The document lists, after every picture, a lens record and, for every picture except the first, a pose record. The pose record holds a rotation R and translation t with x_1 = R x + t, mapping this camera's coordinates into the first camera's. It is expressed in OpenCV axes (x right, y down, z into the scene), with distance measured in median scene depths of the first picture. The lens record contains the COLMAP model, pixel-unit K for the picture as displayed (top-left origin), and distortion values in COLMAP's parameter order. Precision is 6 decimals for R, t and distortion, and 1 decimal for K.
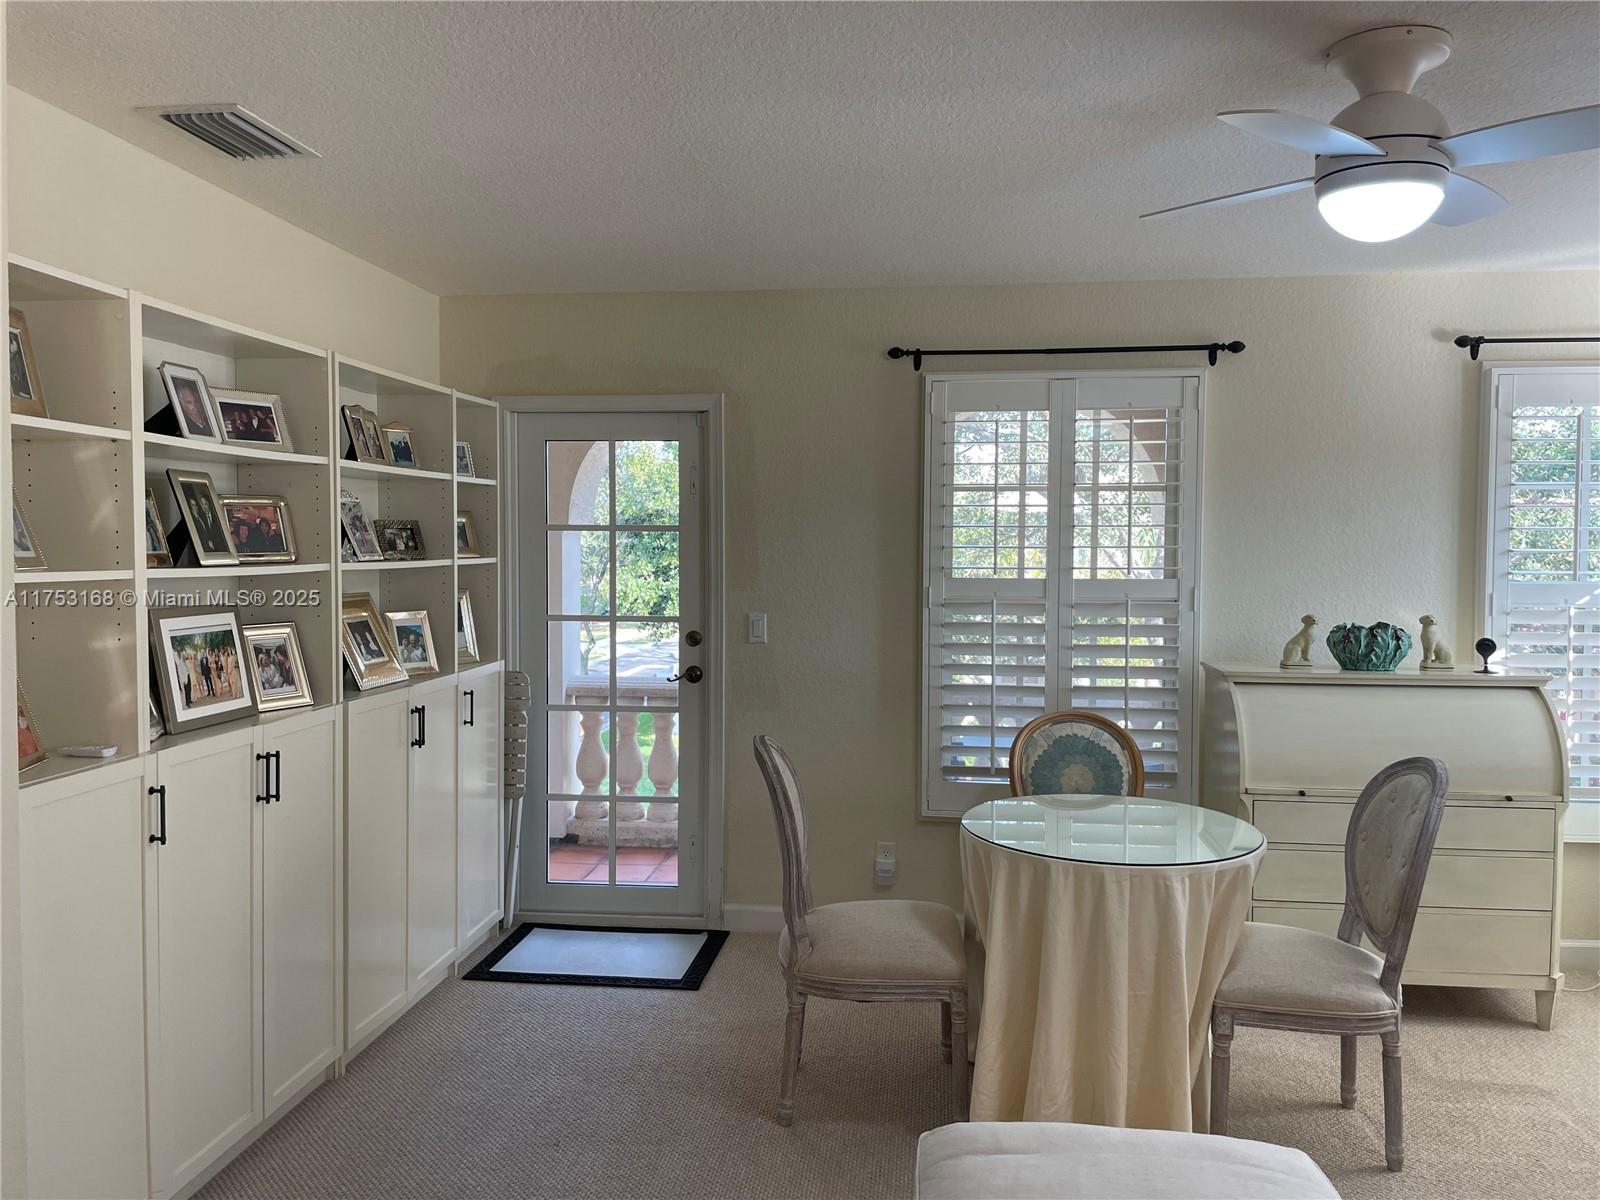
lens RADIAL K [[1210.2, 0, 800.0], [0, 1210.2, 600.0], [0, 0, 1]] dist [0.002488, 0.000202]
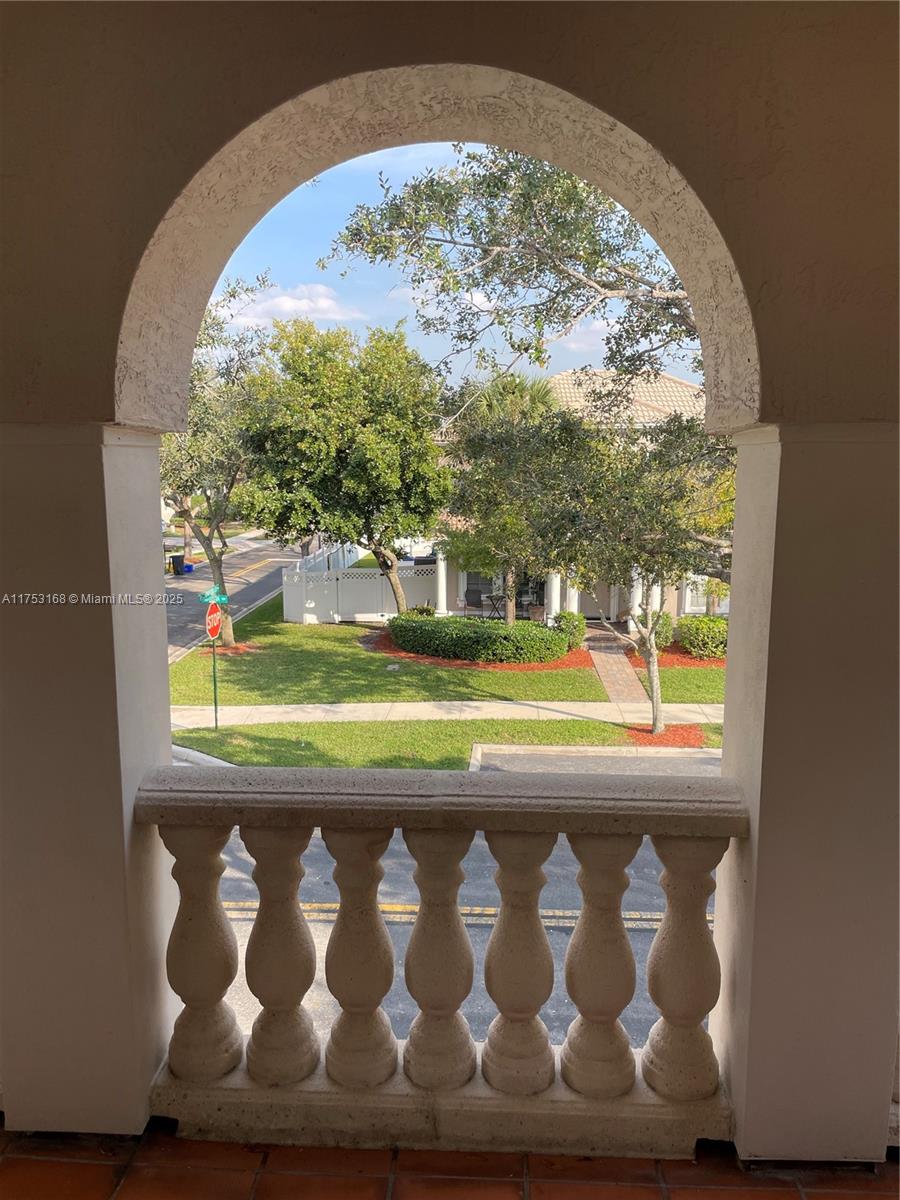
lens RADIAL K [[907.6, 0, 450.0], [0, 907.6, 600.0], [0, 0, 1]] dist [0.002488, 0.000202]
pose [[0.997446, -0.018807, 0.068900, -0.024333], [0.011046, 0.993722, 0.111333, -0.008944], [-0.070561, -0.110288, 0.991392, 0.163835]]
